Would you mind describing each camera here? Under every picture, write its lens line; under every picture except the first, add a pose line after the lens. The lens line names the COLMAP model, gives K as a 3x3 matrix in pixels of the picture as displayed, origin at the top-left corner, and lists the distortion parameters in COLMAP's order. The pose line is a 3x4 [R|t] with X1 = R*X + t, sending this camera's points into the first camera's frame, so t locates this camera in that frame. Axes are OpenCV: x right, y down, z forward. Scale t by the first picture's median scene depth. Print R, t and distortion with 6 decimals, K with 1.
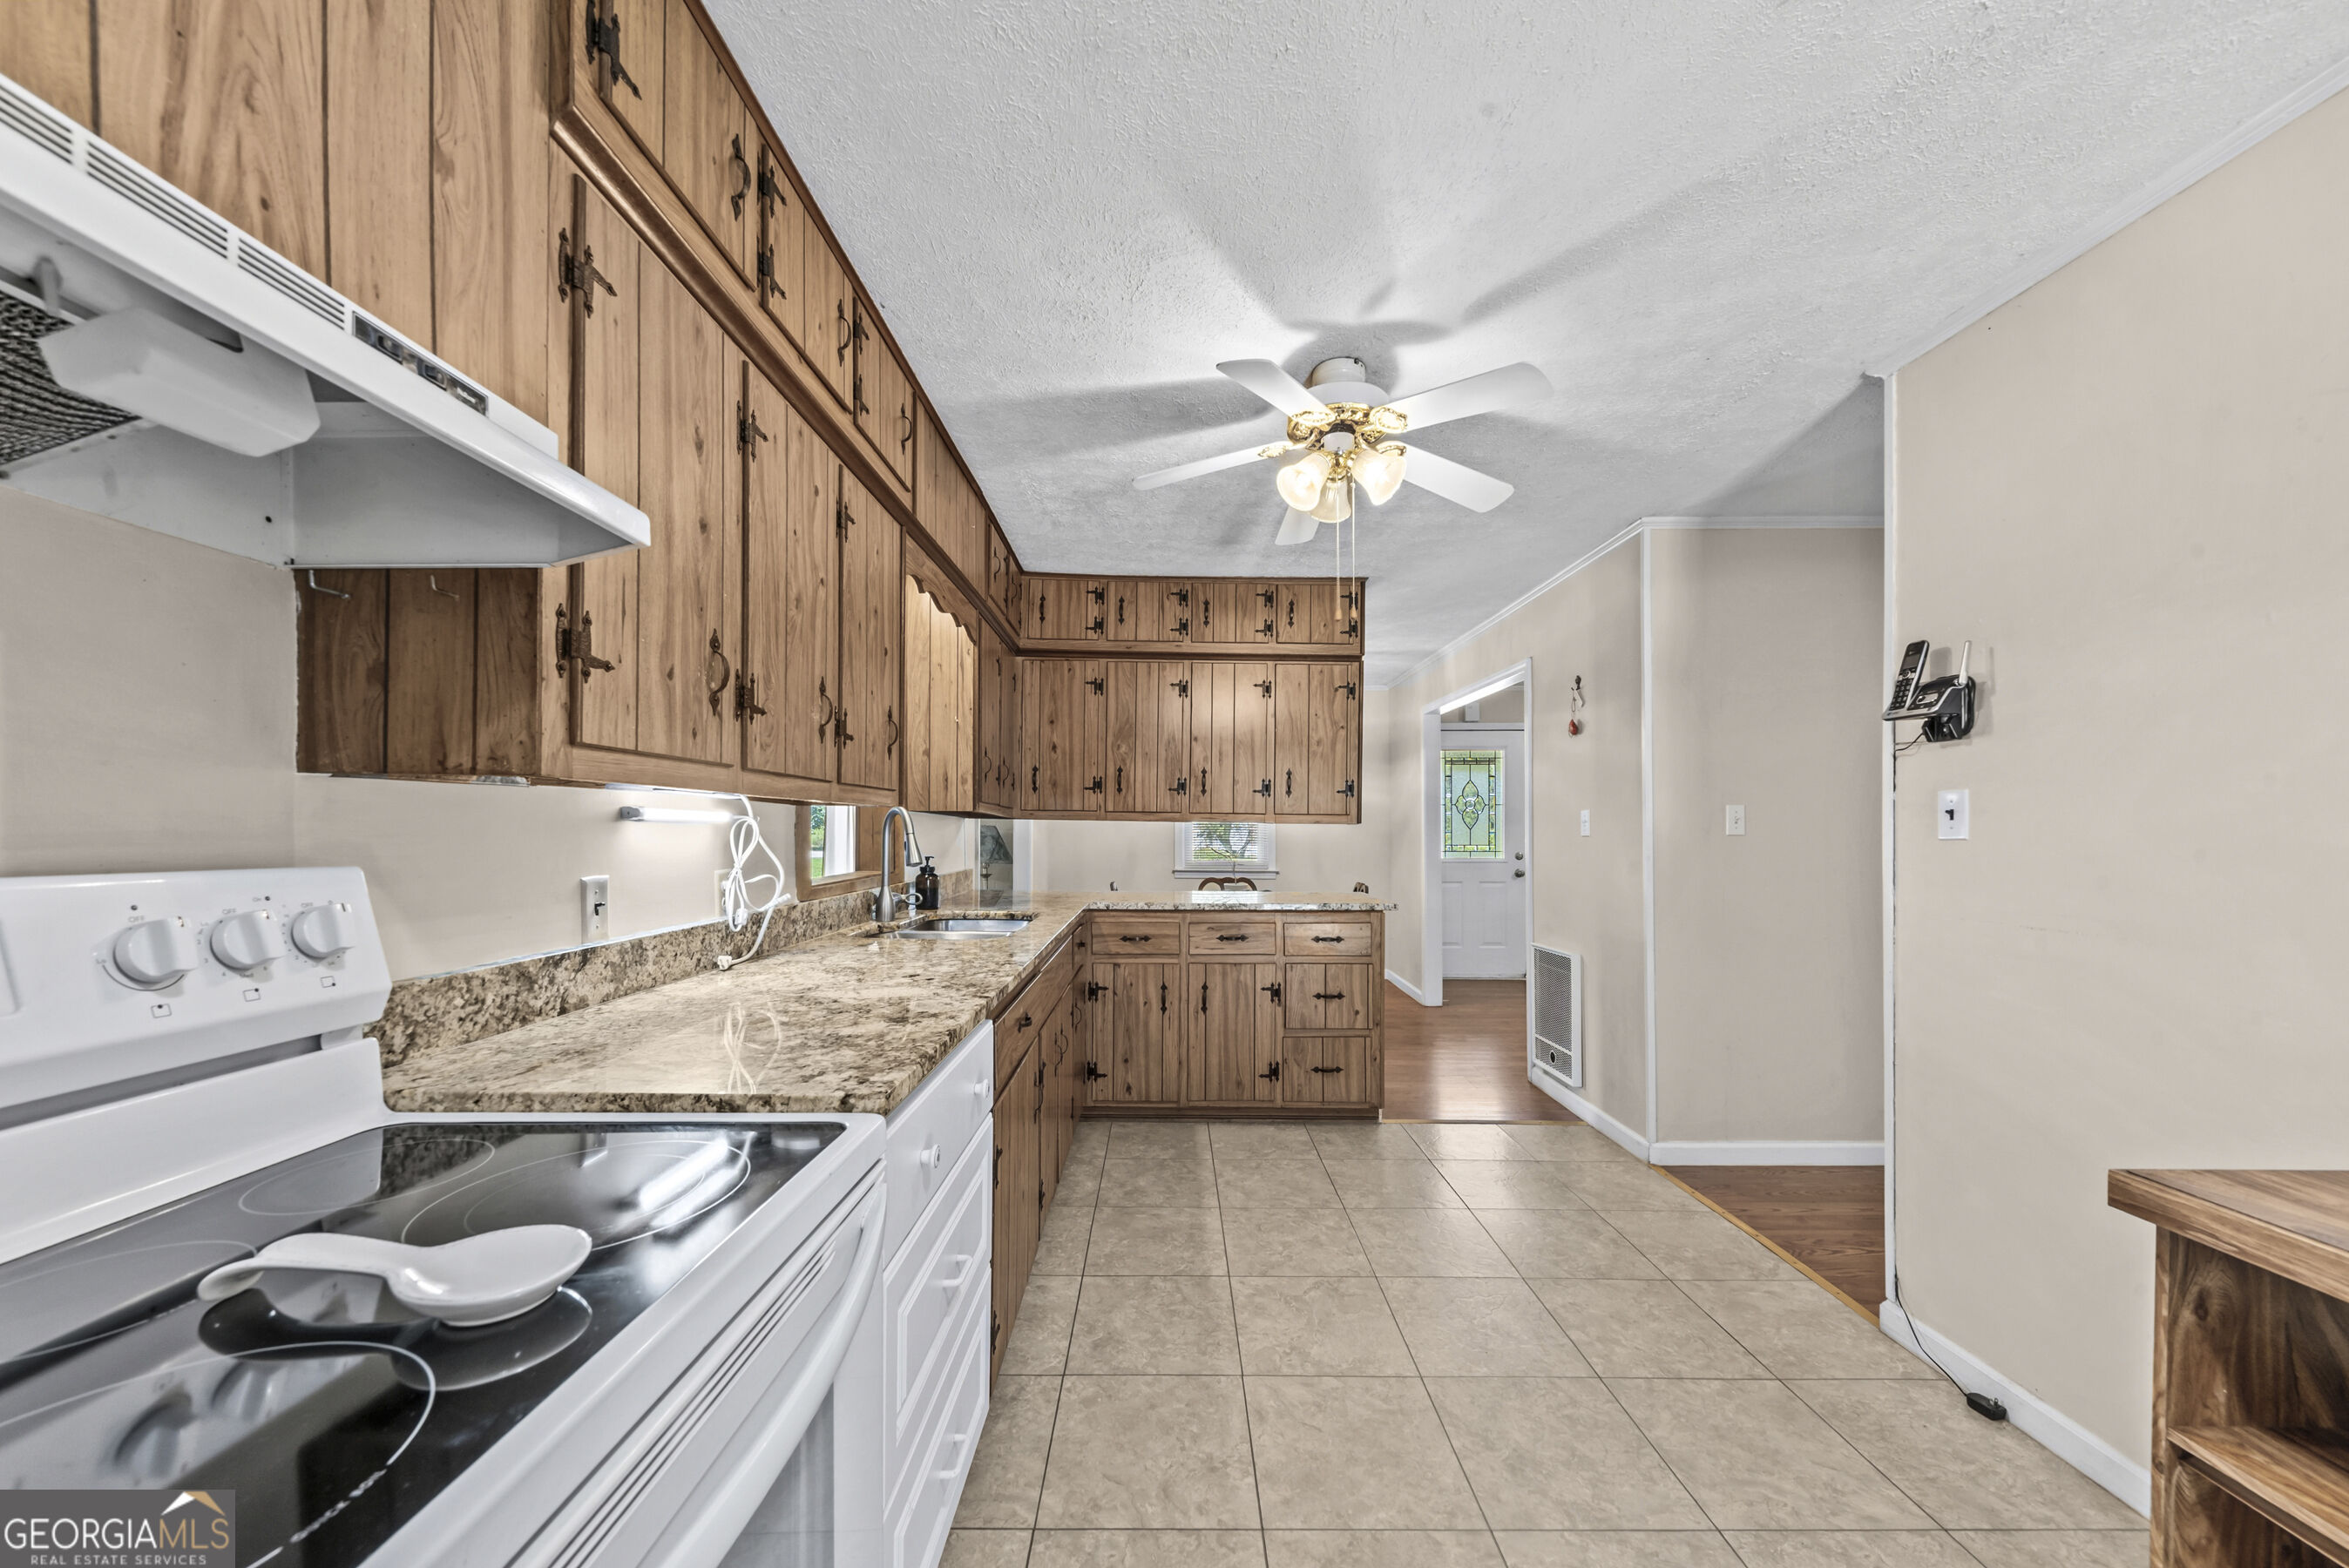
lens RADIAL K [[808.3, 0, 1154.6], [0, 808.3, 833.3], [0, 0, 1]] dist [0.010450, -0.002853]
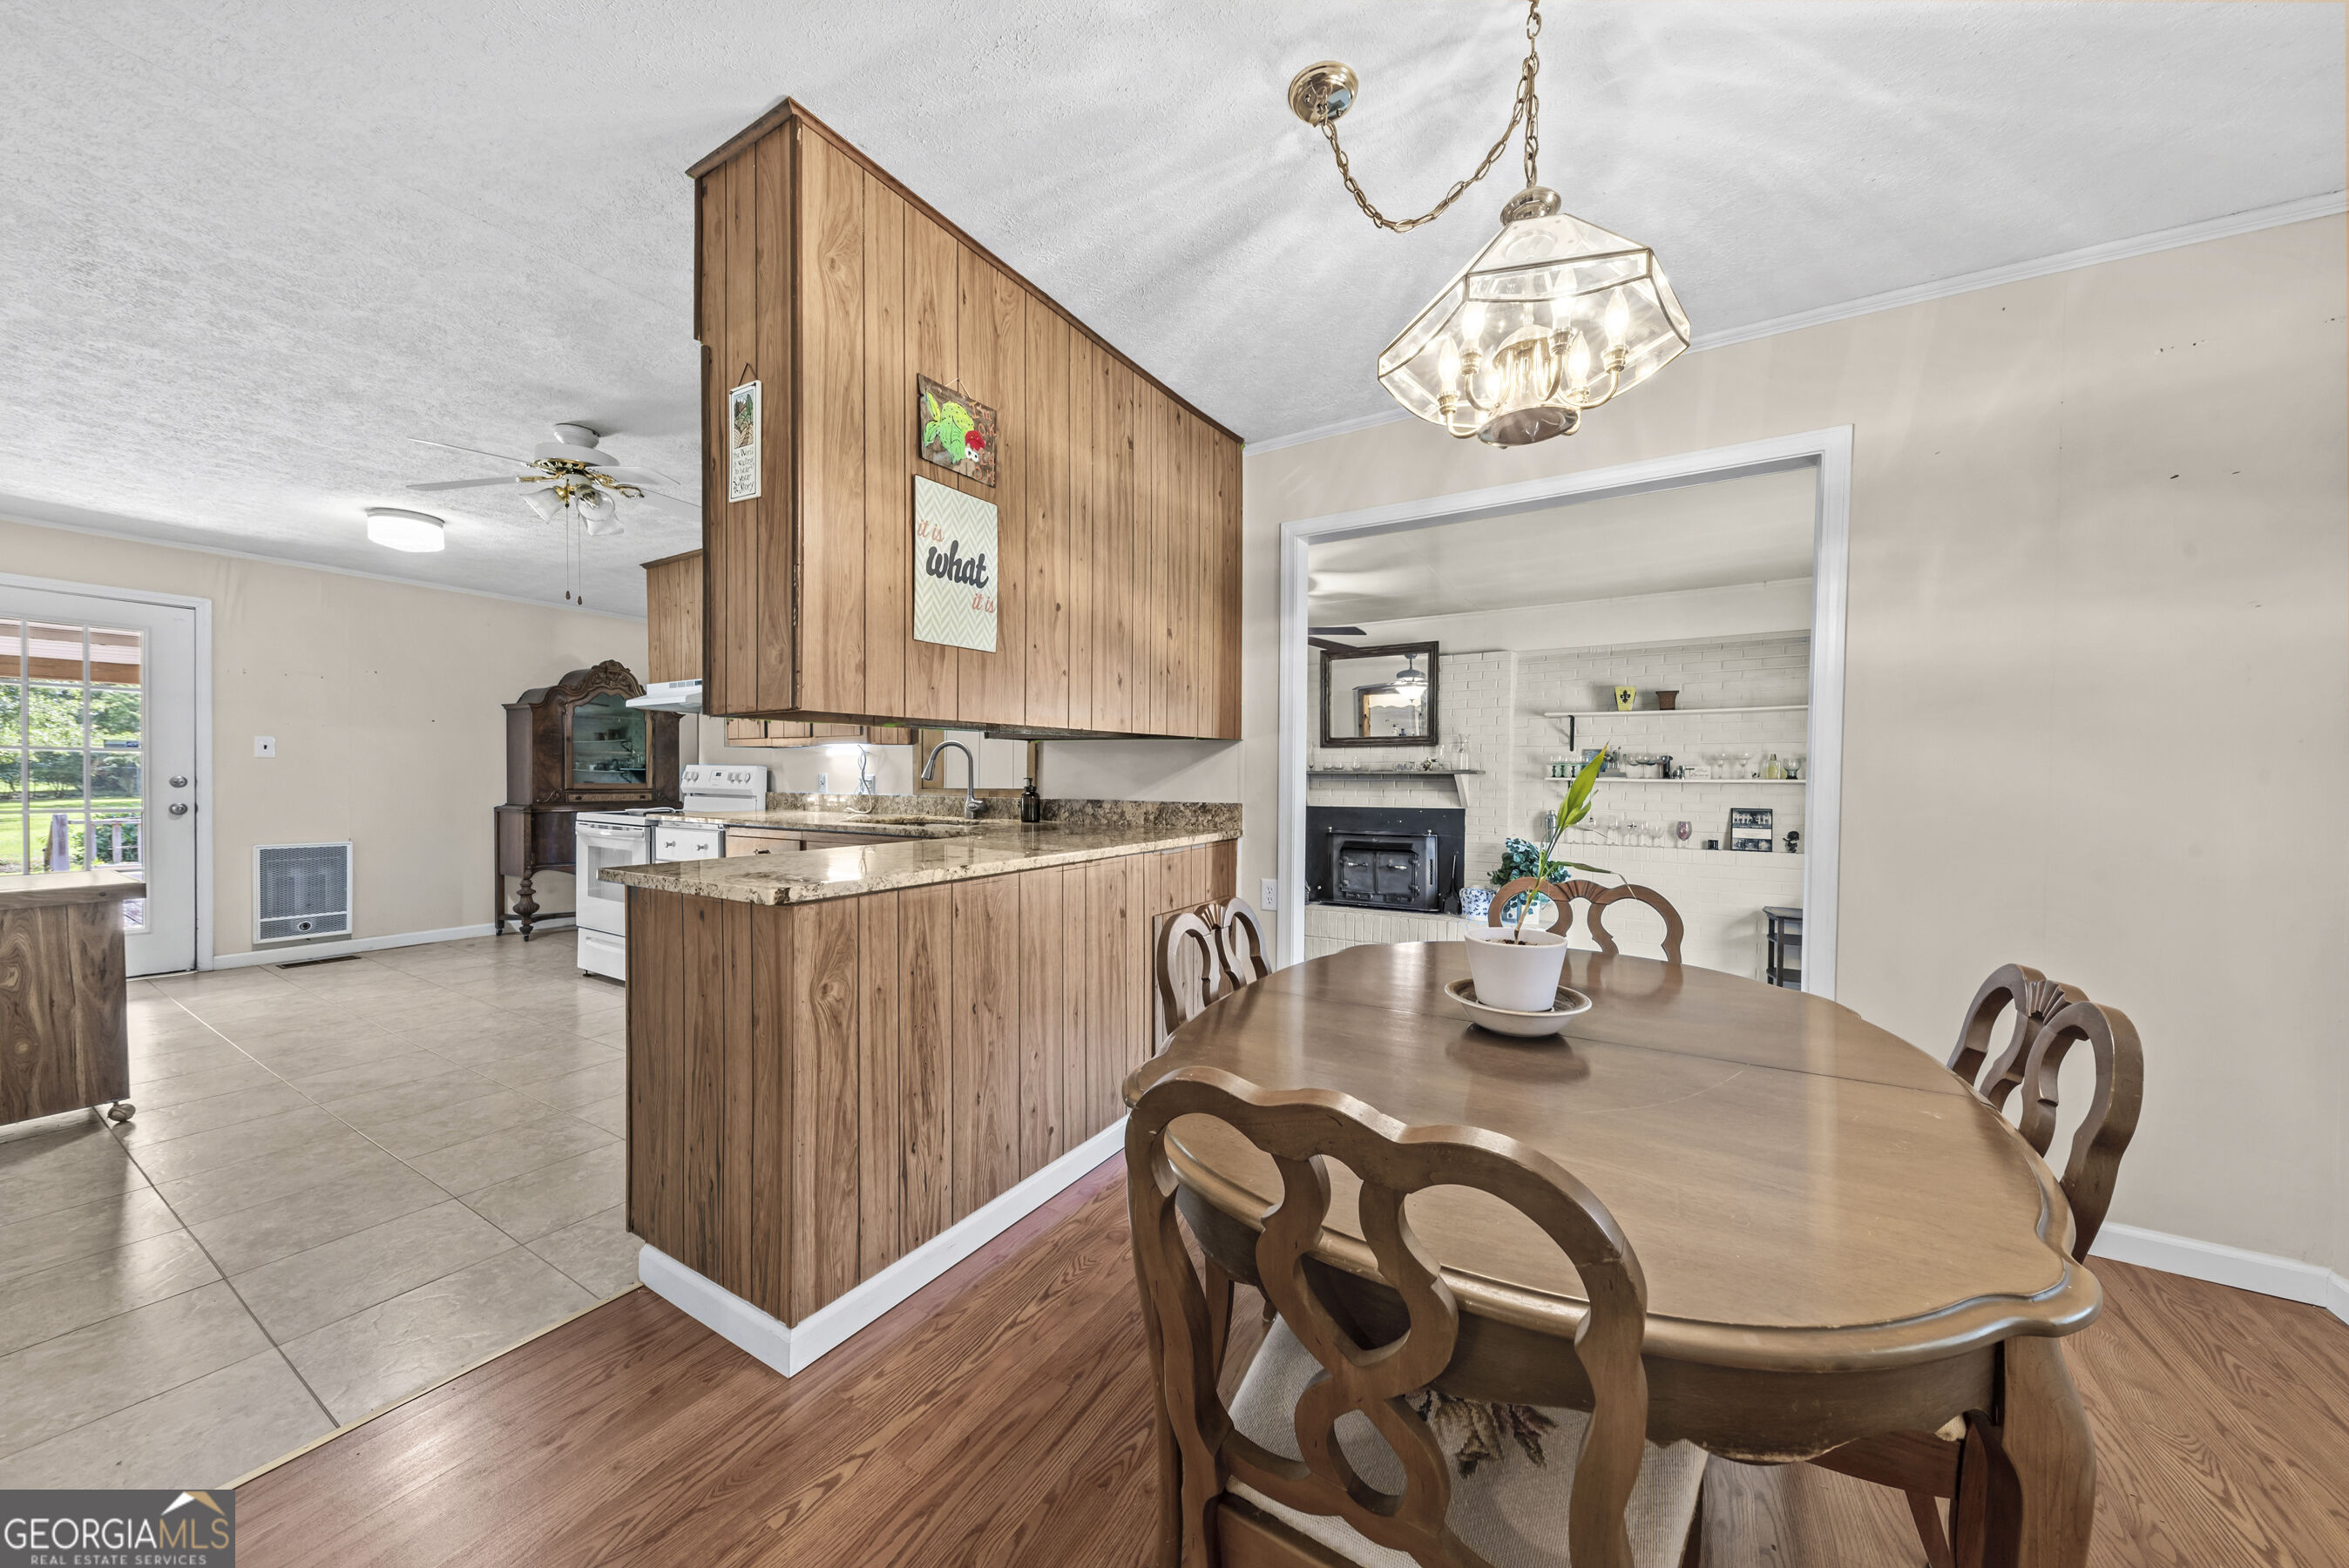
lens RADIAL K [[808.3, 0, 1183.8], [0, 808.3, 788.5], [0, 0, 1]] dist [0.010450, -0.002853]
pose [[-0.500830, 0.007113, -0.865516, 0.760210], [-0.011535, 0.999823, 0.014892, 0.028722], [0.865469, 0.017442, -0.500659, 2.129480]]
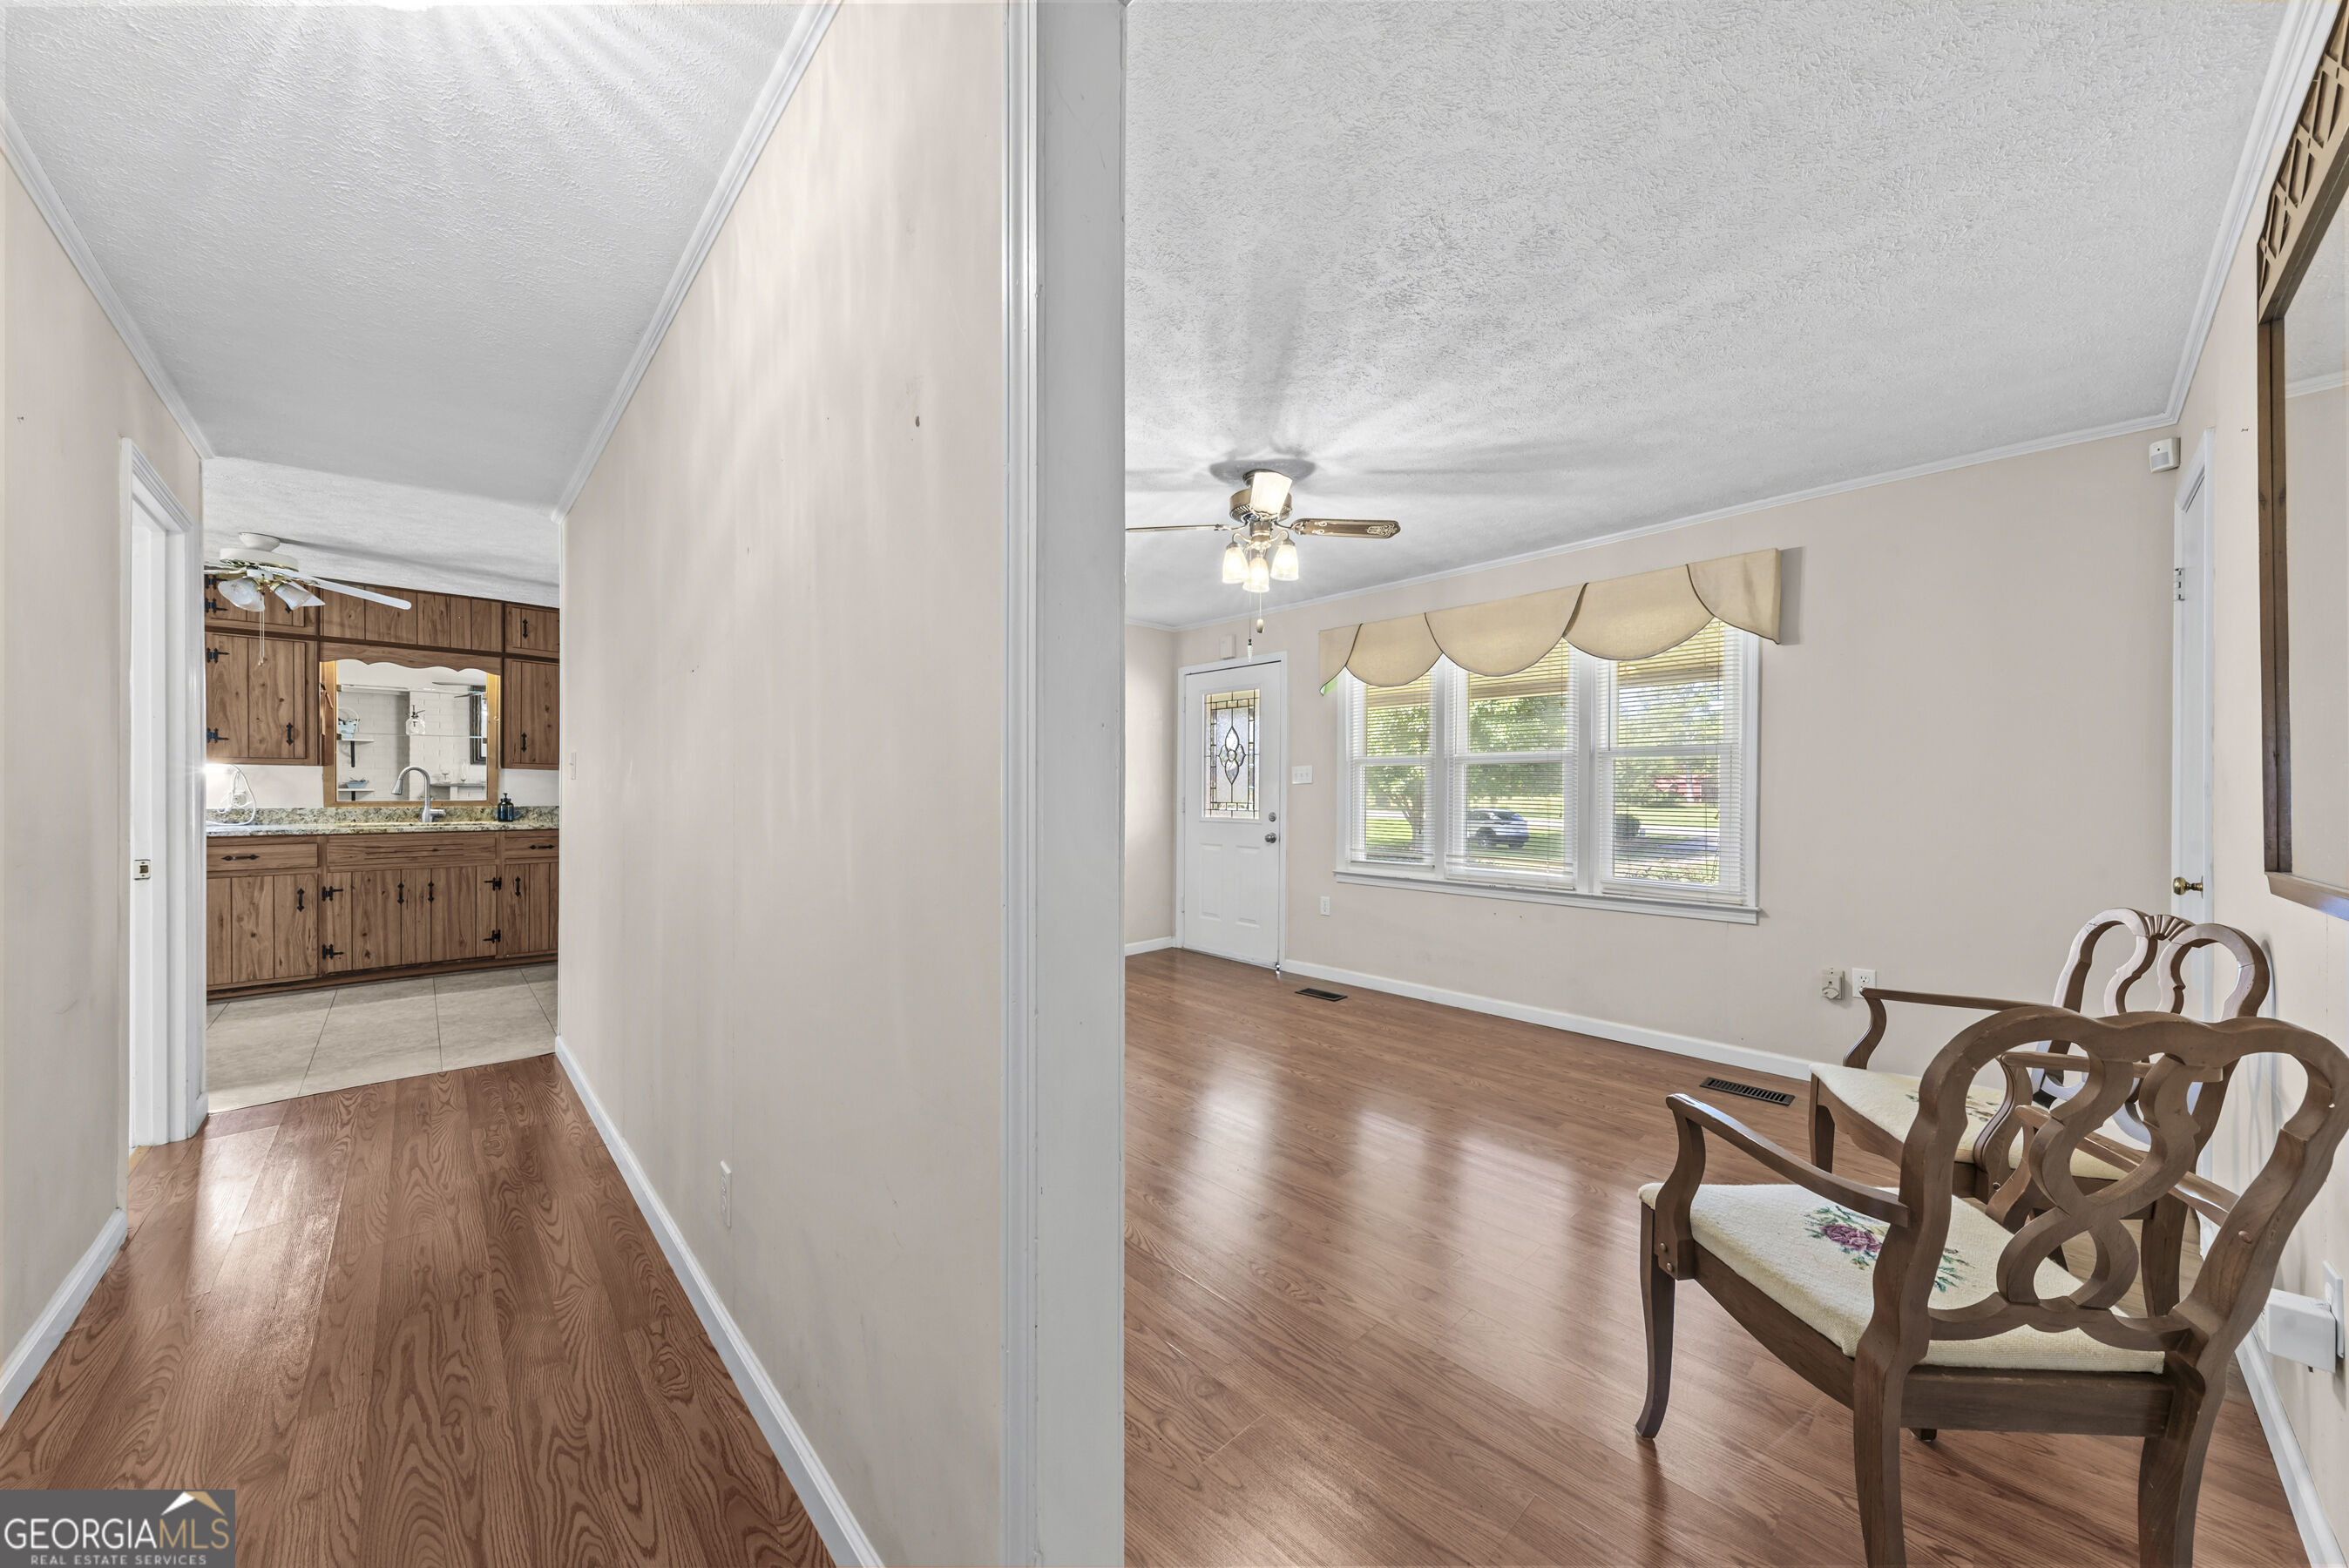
lens RADIAL K [[808.3, 0, 1181.2], [0, 808.3, 799.2], [0, 0, 1]] dist [0.010450, -0.002853]
pose [[0.706236, 0.010417, -0.707900, 2.558244], [-0.010125, 0.999938, 0.004614, 0.021324], [0.707905, 0.003909, 0.706297, 0.945663]]
